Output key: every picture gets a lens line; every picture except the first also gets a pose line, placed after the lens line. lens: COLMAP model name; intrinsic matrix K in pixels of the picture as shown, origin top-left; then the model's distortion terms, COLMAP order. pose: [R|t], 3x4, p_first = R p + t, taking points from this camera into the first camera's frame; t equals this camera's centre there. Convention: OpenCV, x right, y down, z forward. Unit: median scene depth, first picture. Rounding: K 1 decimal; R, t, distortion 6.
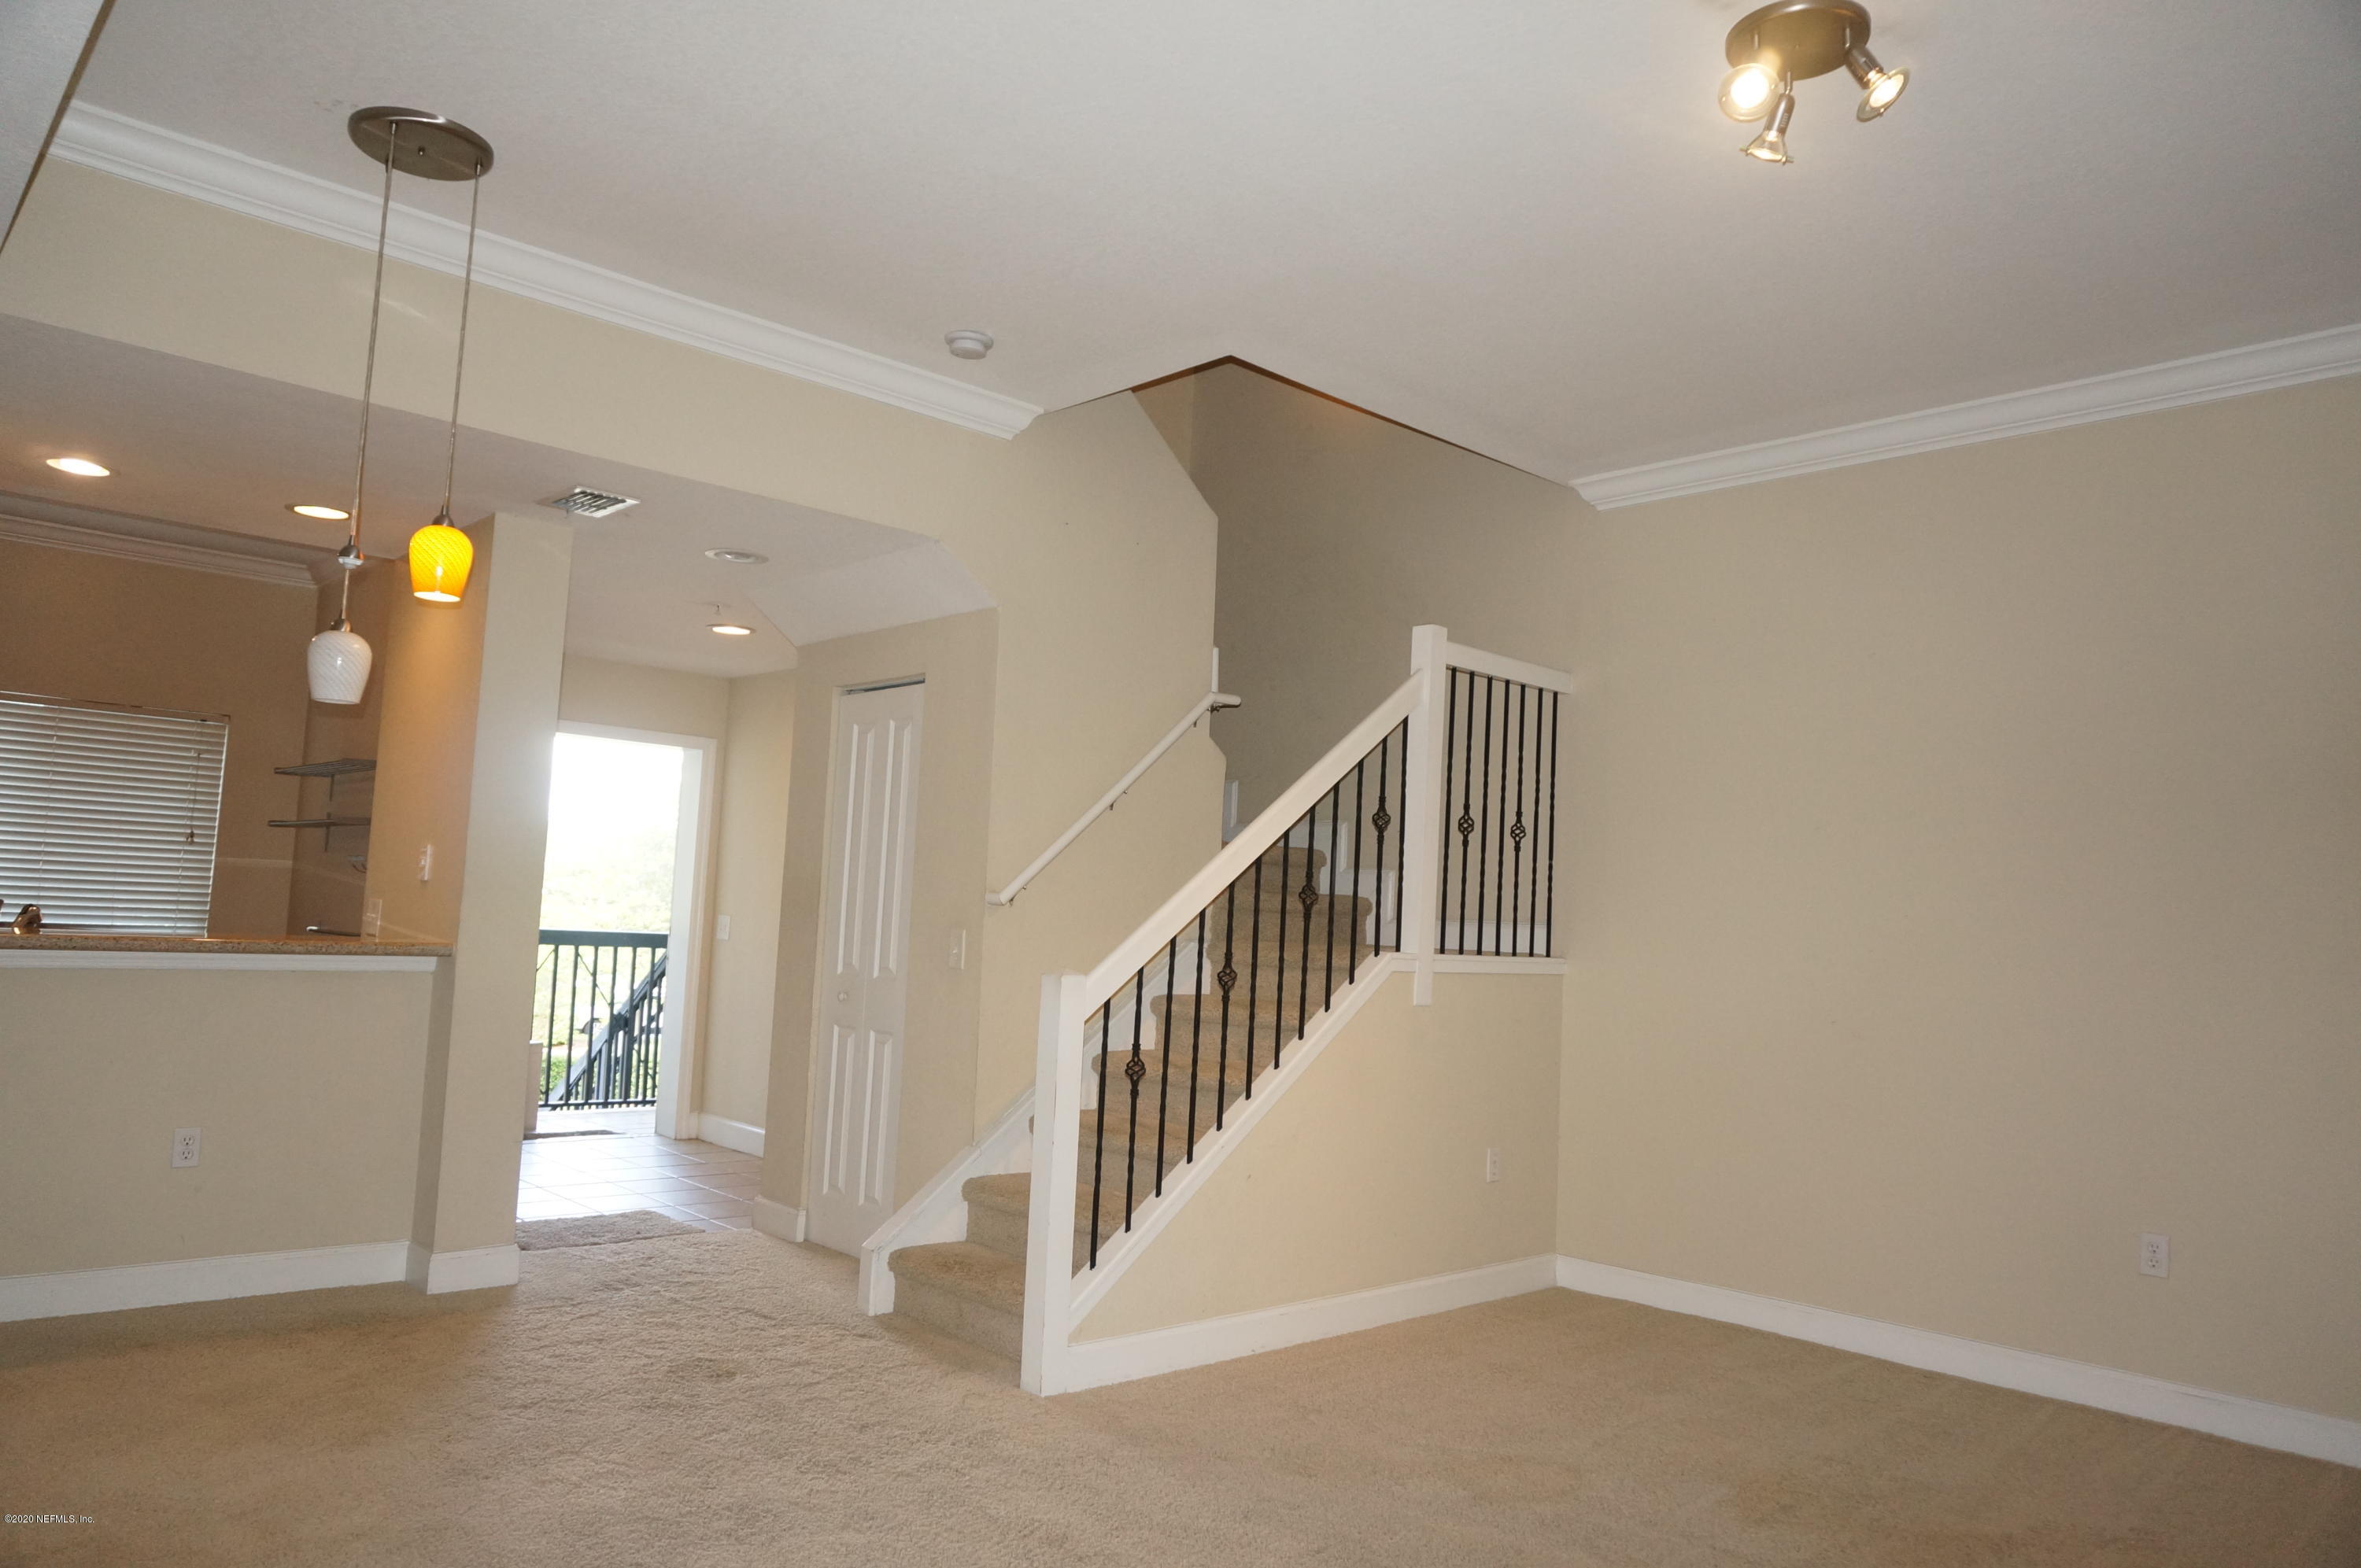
lens RADIAL K [[1579.2, 0, 1174.9], [0, 1579.2, 785.3], [0, 0, 1]] dist [-0.037401, 0.034679]
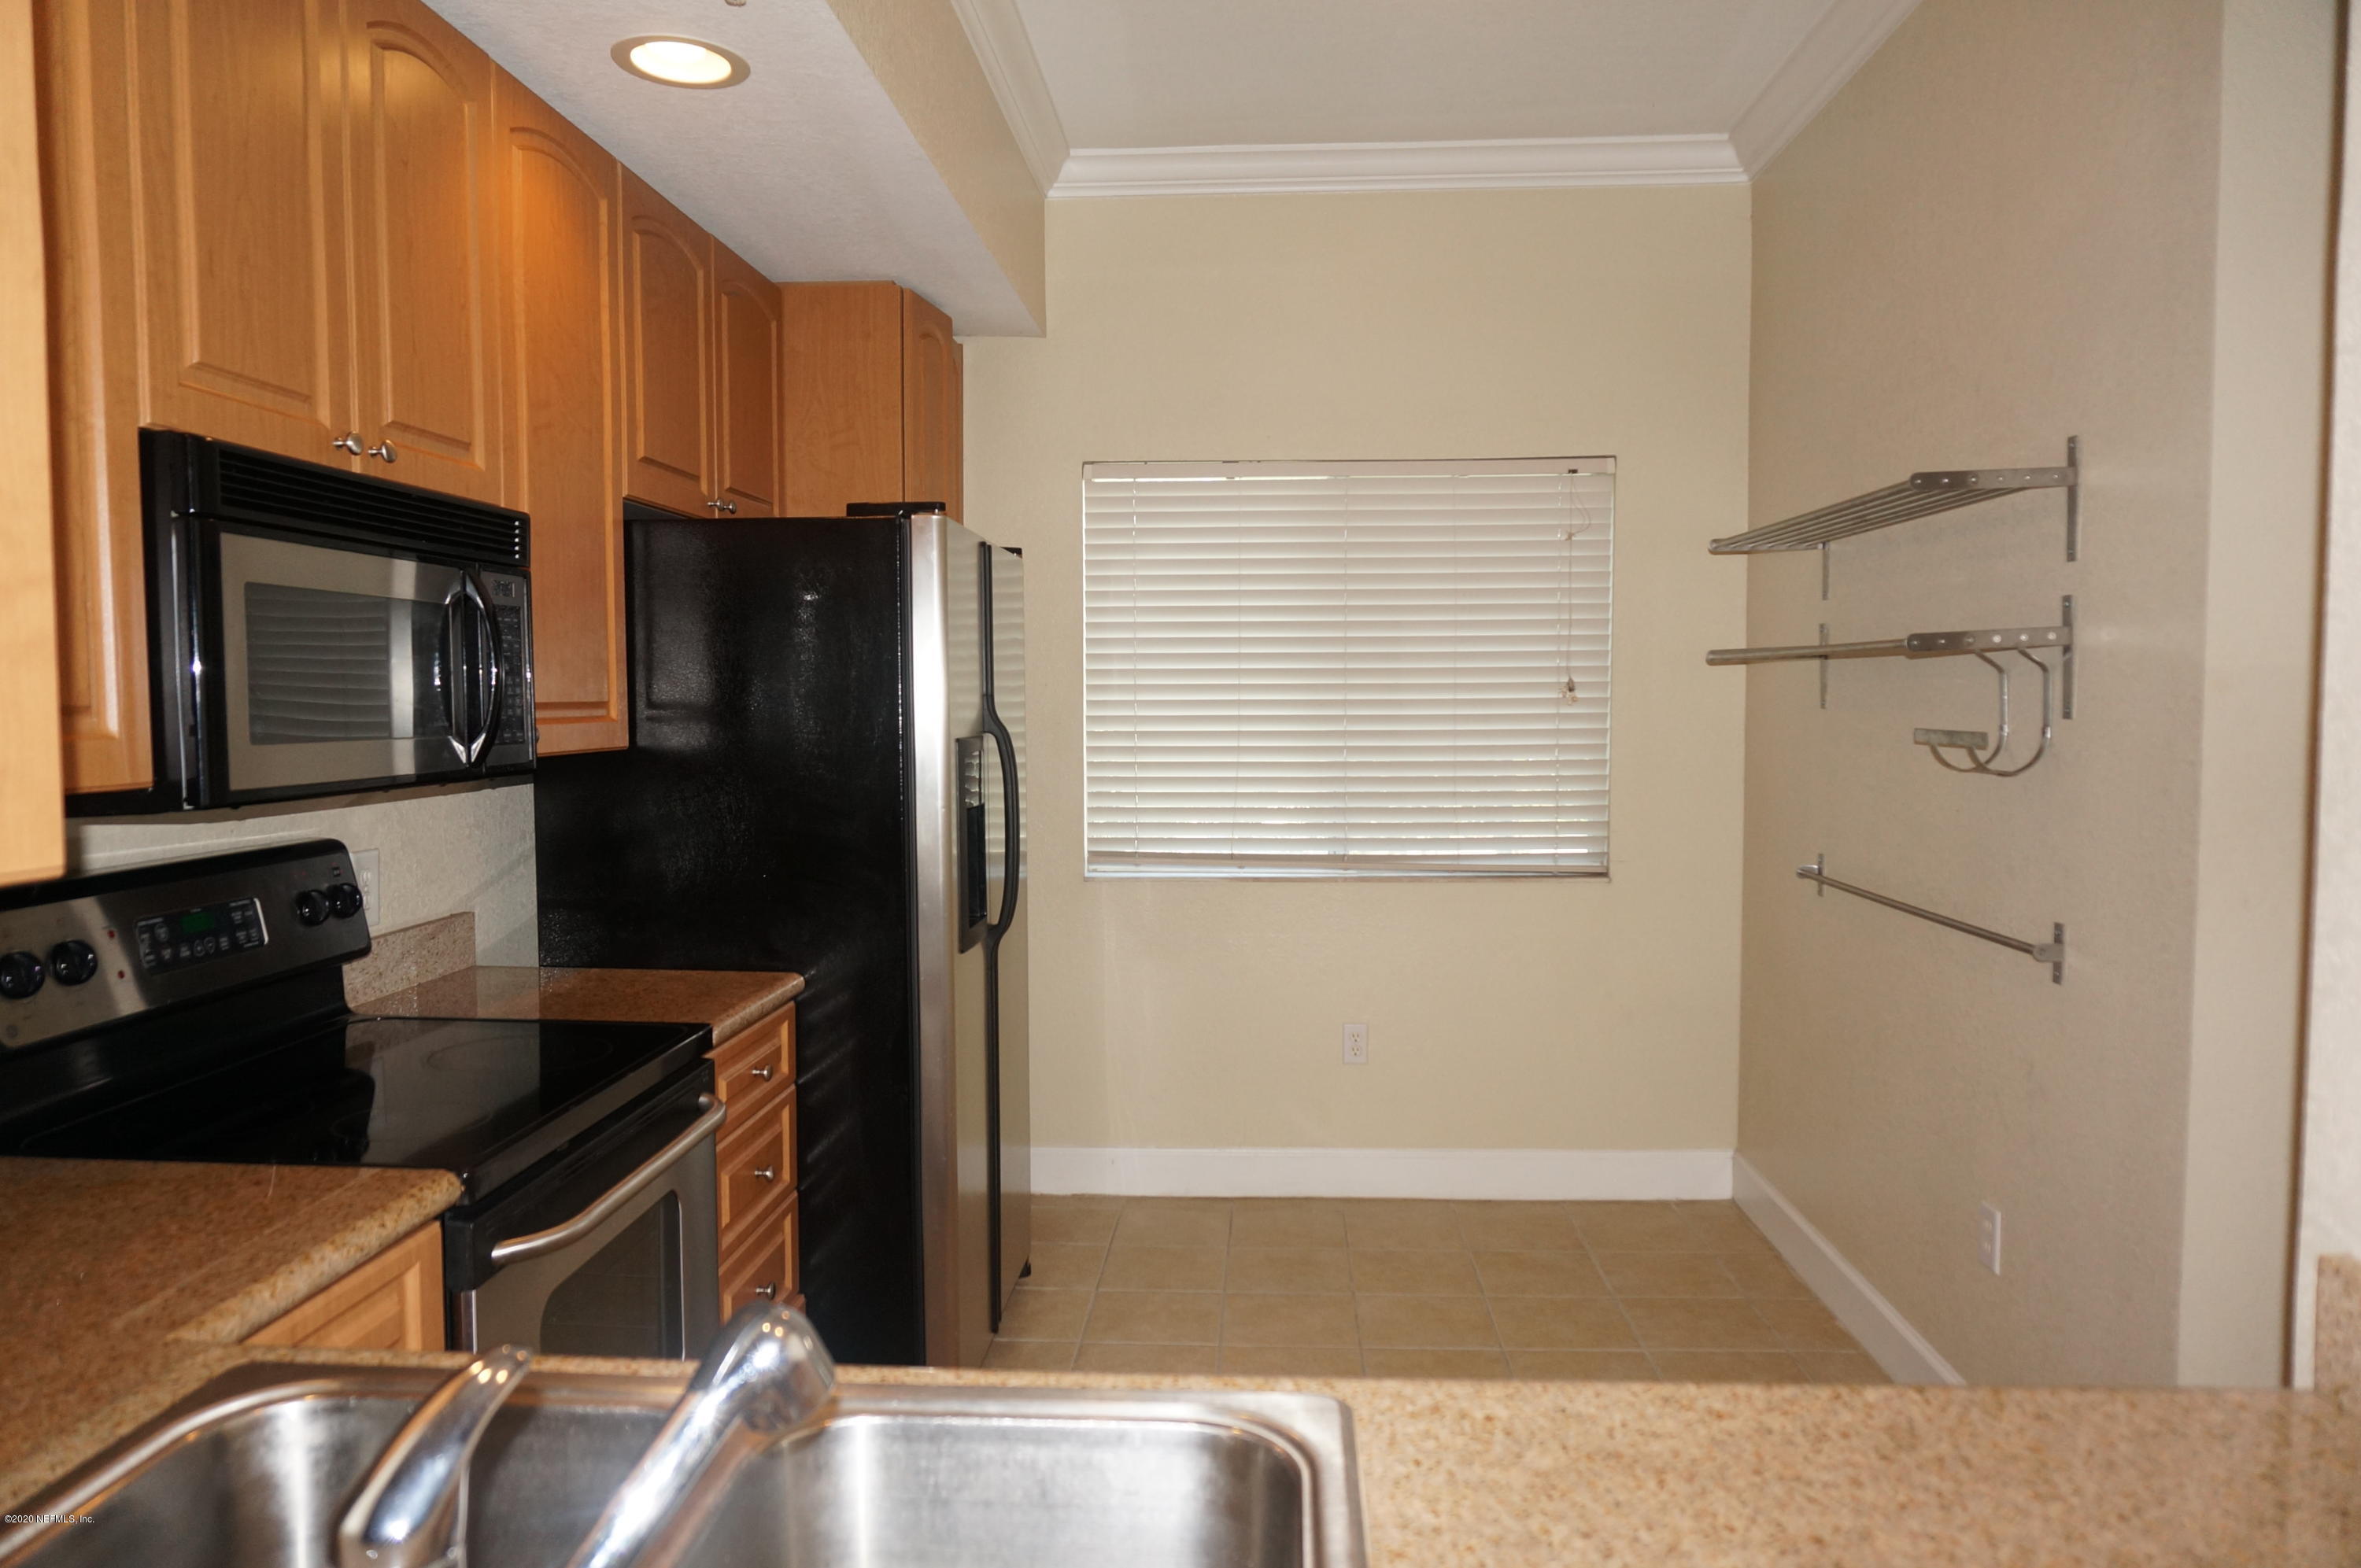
lens RADIAL K [[1579.2, 0, 1174.9], [0, 1579.2, 785.3], [0, 0, 1]] dist [-0.037401, 0.034679]
pose [[0.686475, -0.007303, -0.727117, -0.523285], [0.098308, 0.991701, 0.082853, 0.010715], [0.720477, -0.128358, 0.681496, 0.844684]]
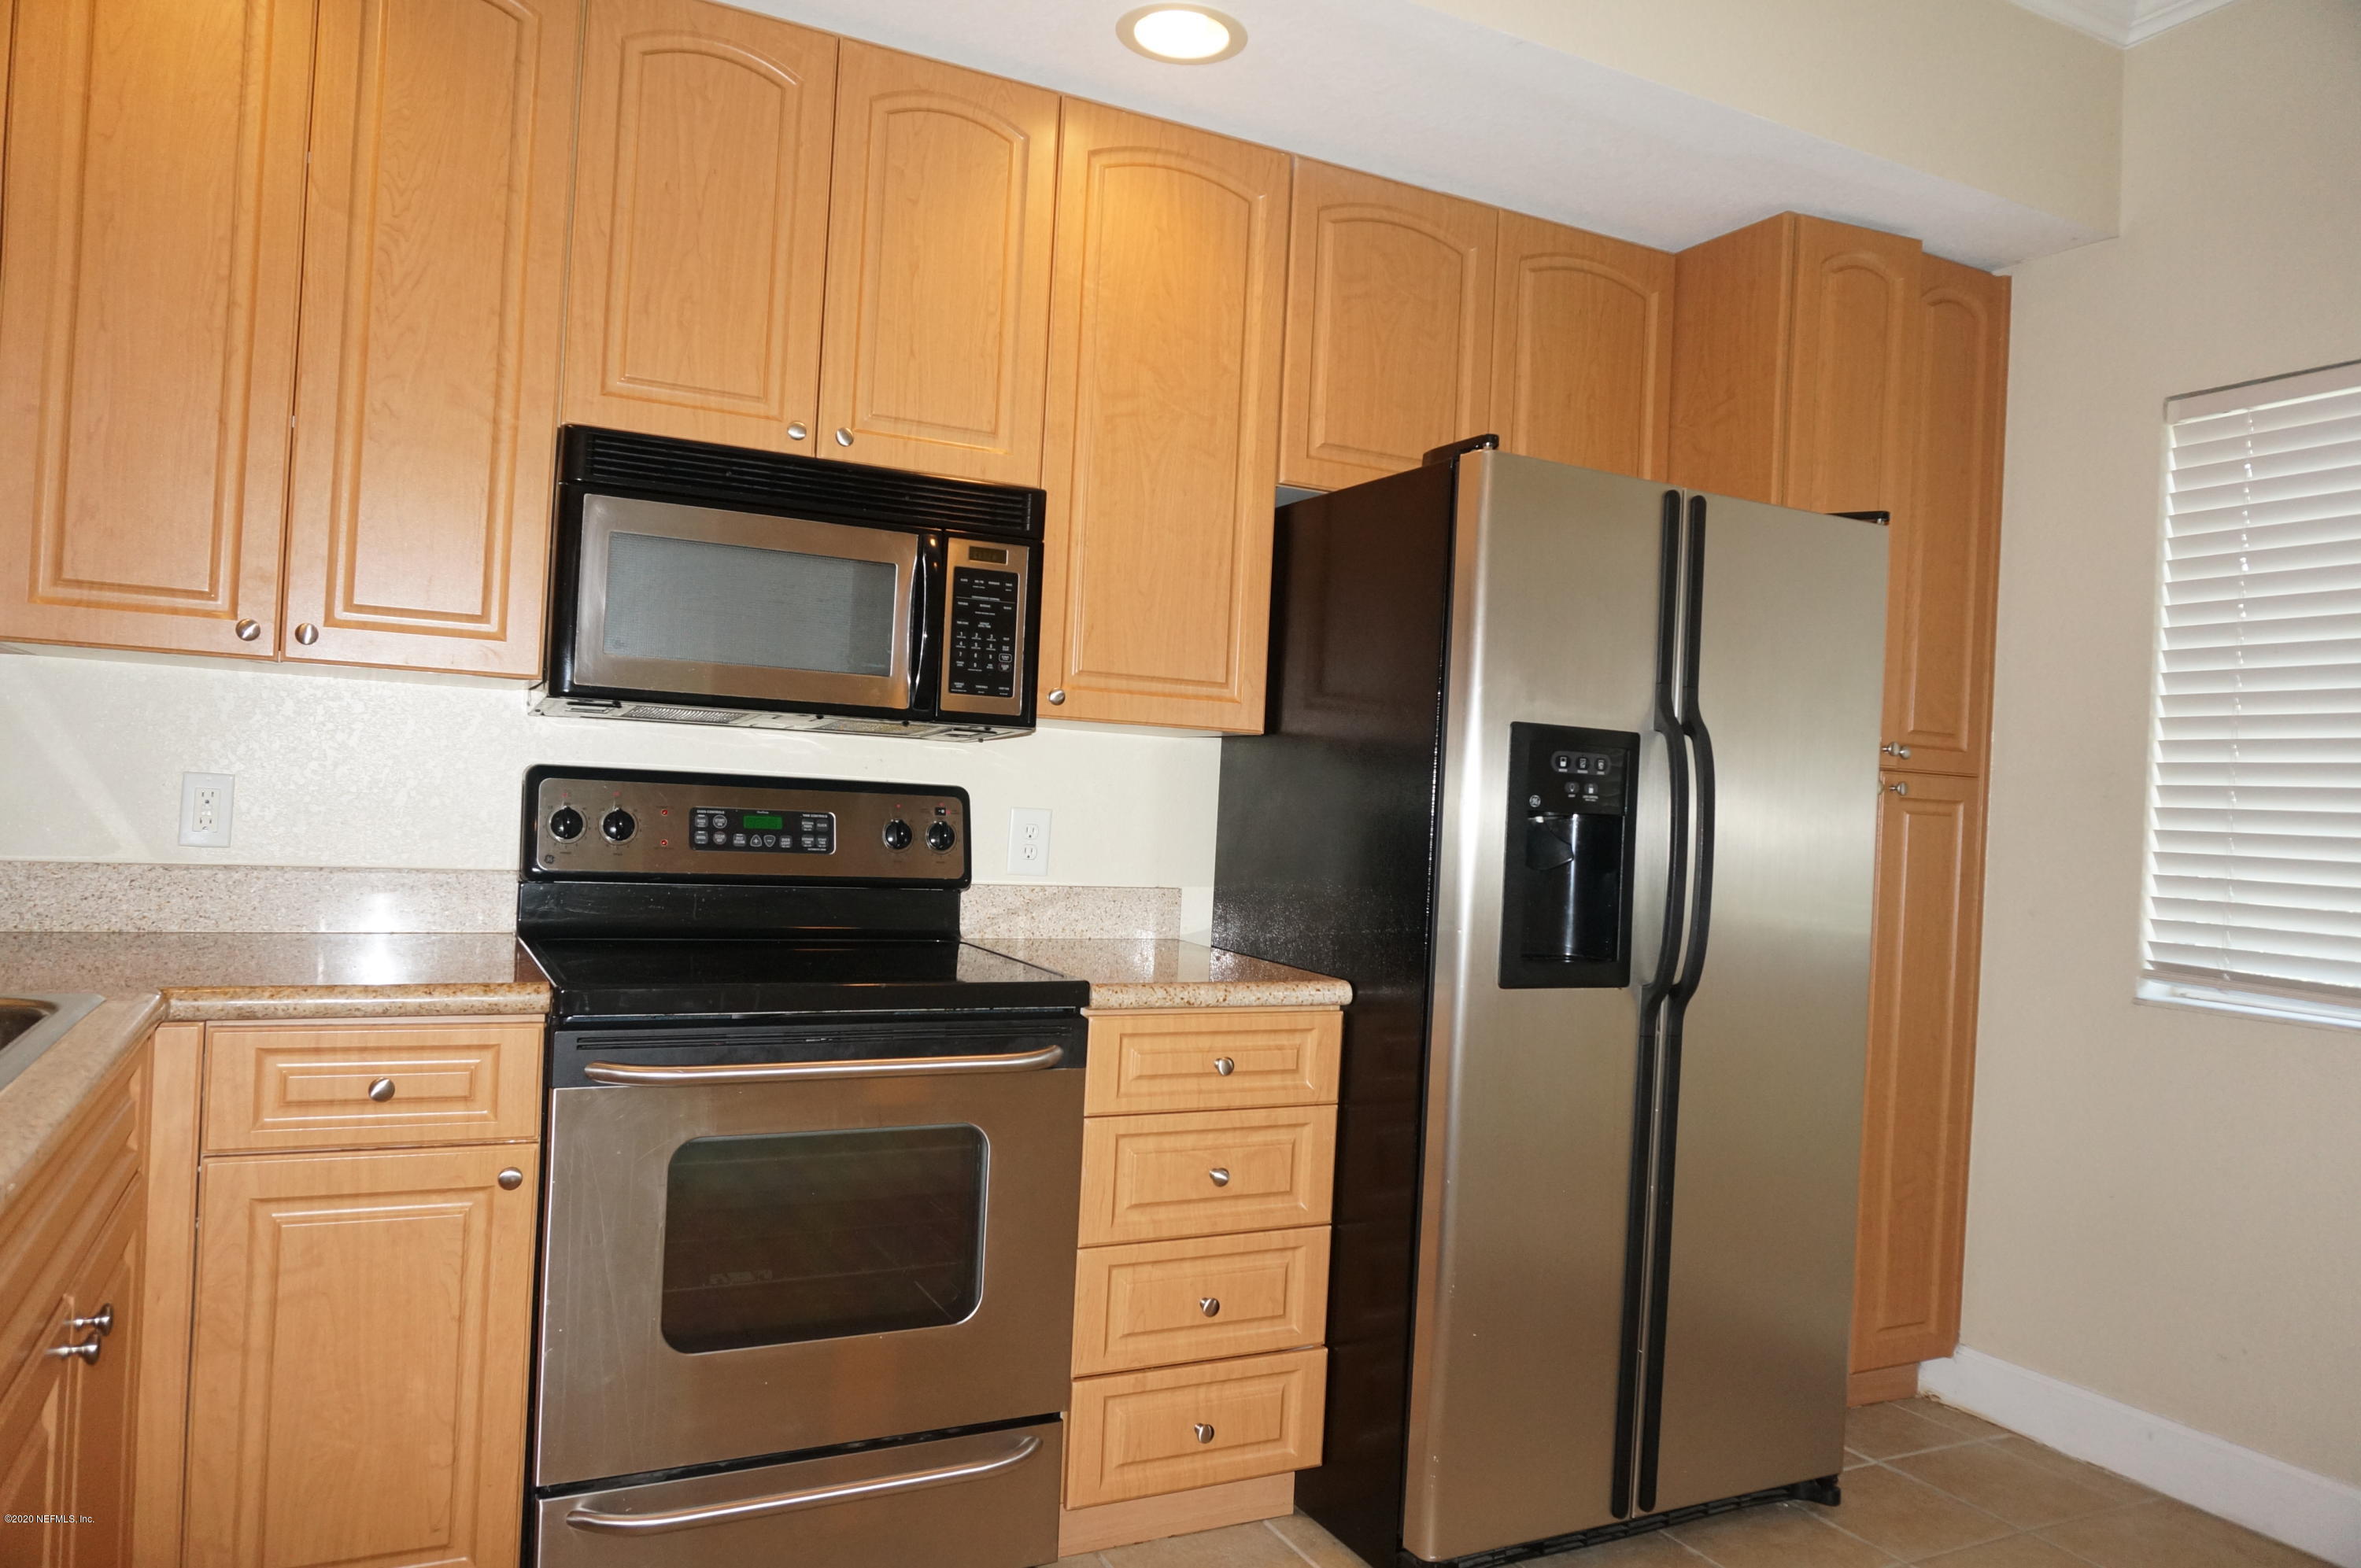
lens RADIAL K [[1579.2, 0, 1174.9], [0, 1579.2, 785.3], [0, 0, 1]] dist [-0.037401, 0.034679]
pose [[-0.270050, -0.073992, -0.959999, -0.521558], [0.022895, 0.996268, -0.083228, 0.090644], [0.962574, -0.044454, -0.267348, 1.213617]]
